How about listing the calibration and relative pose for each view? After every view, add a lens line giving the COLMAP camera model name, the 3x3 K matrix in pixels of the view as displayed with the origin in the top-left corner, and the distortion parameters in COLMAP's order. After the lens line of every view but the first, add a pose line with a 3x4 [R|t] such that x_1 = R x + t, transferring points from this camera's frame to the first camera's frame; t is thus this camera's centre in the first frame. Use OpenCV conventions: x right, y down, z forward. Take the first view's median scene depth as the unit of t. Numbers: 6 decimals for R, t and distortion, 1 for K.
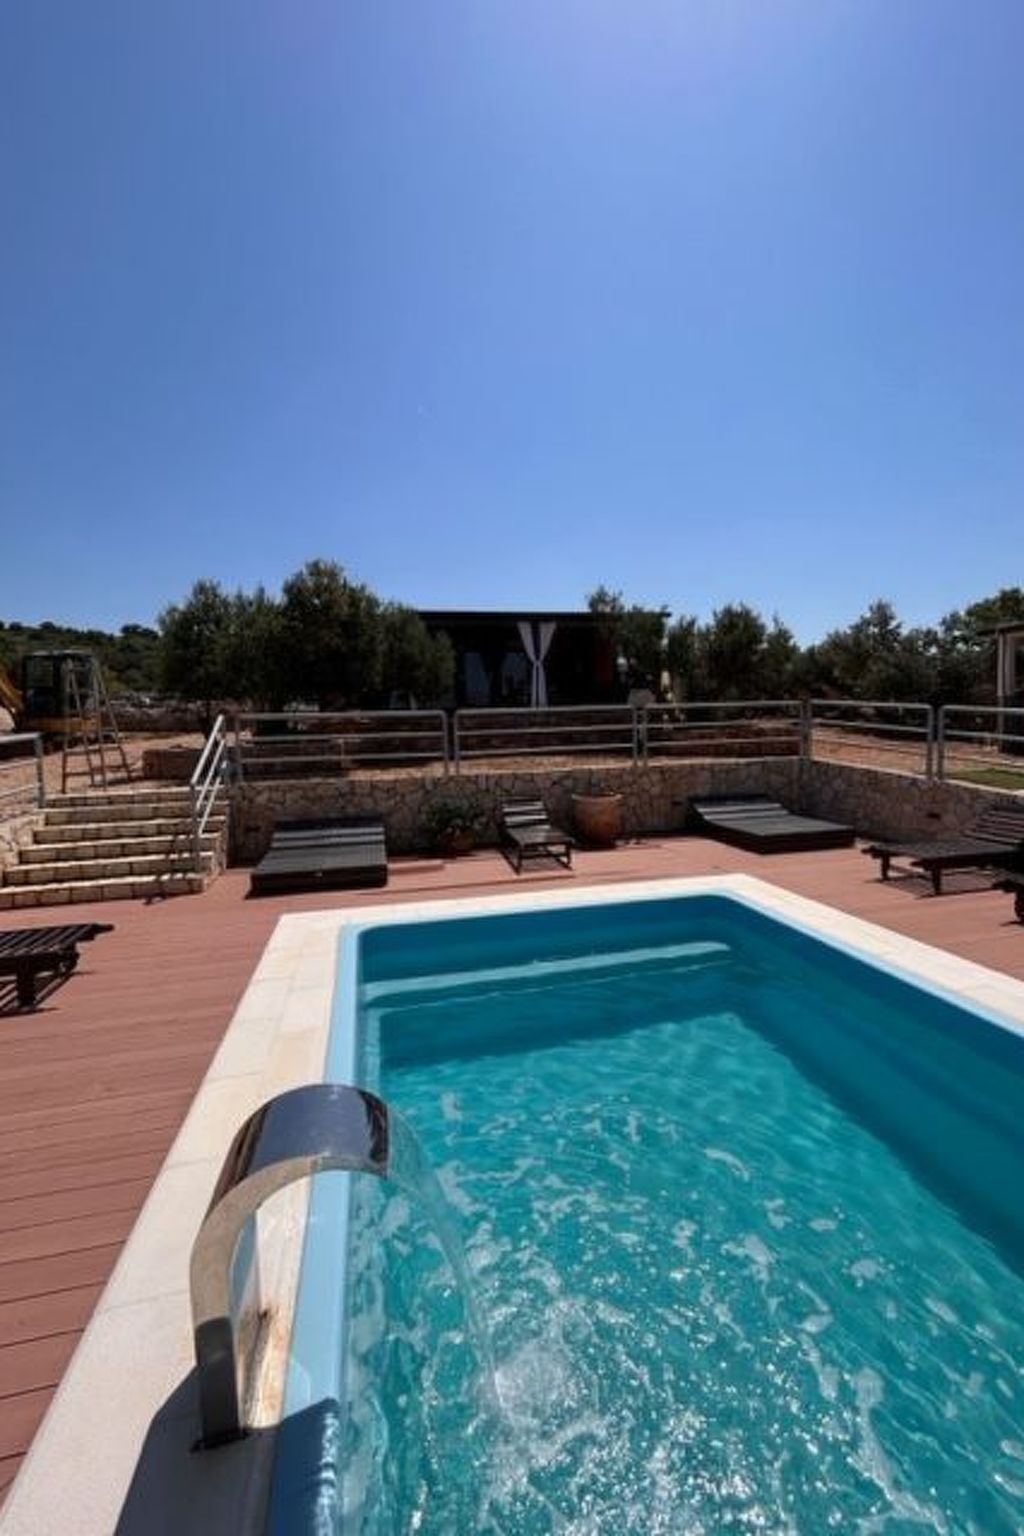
lens RADIAL K [[616.6, 0, 513.4], [0, 616.6, 796.2], [0, 0, 1]] dist [0.001065, 0.000050]
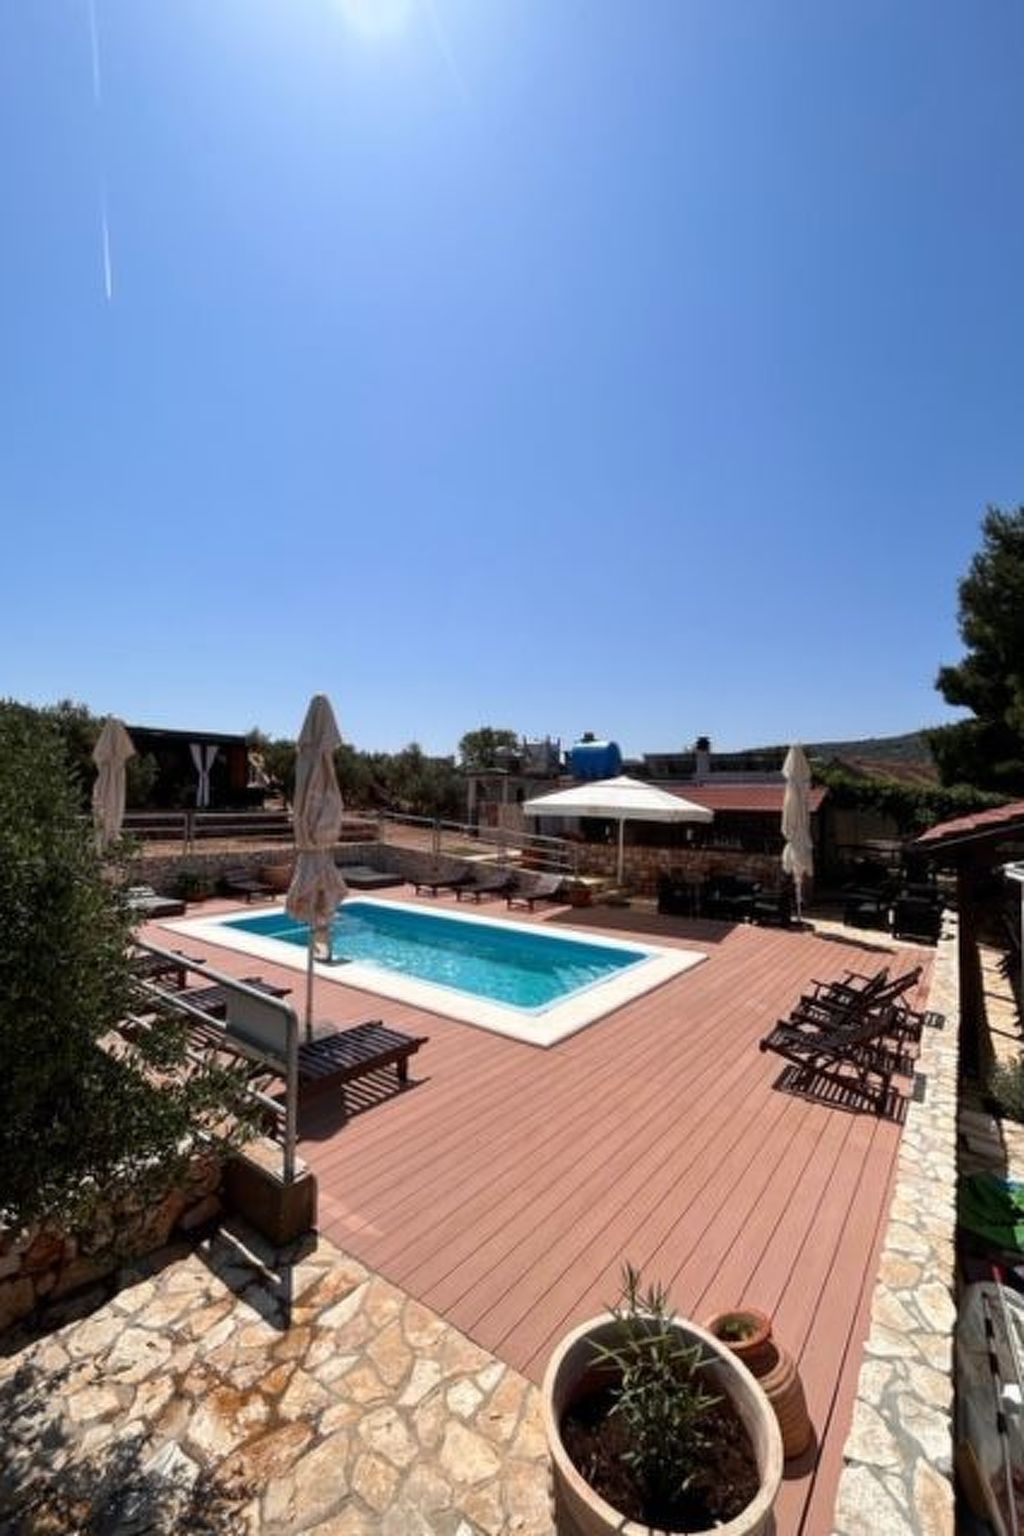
lens RADIAL K [[616.6, 0, 513.4], [0, 616.6, 796.2], [0, 0, 1]] dist [0.001065, 0.000050]
pose [[0.764840, 0.046679, 0.642526, -0.496056], [0.029730, 0.993751, -0.107585, 0.014513], [-0.643533, 0.101387, 0.758673, -0.810057]]
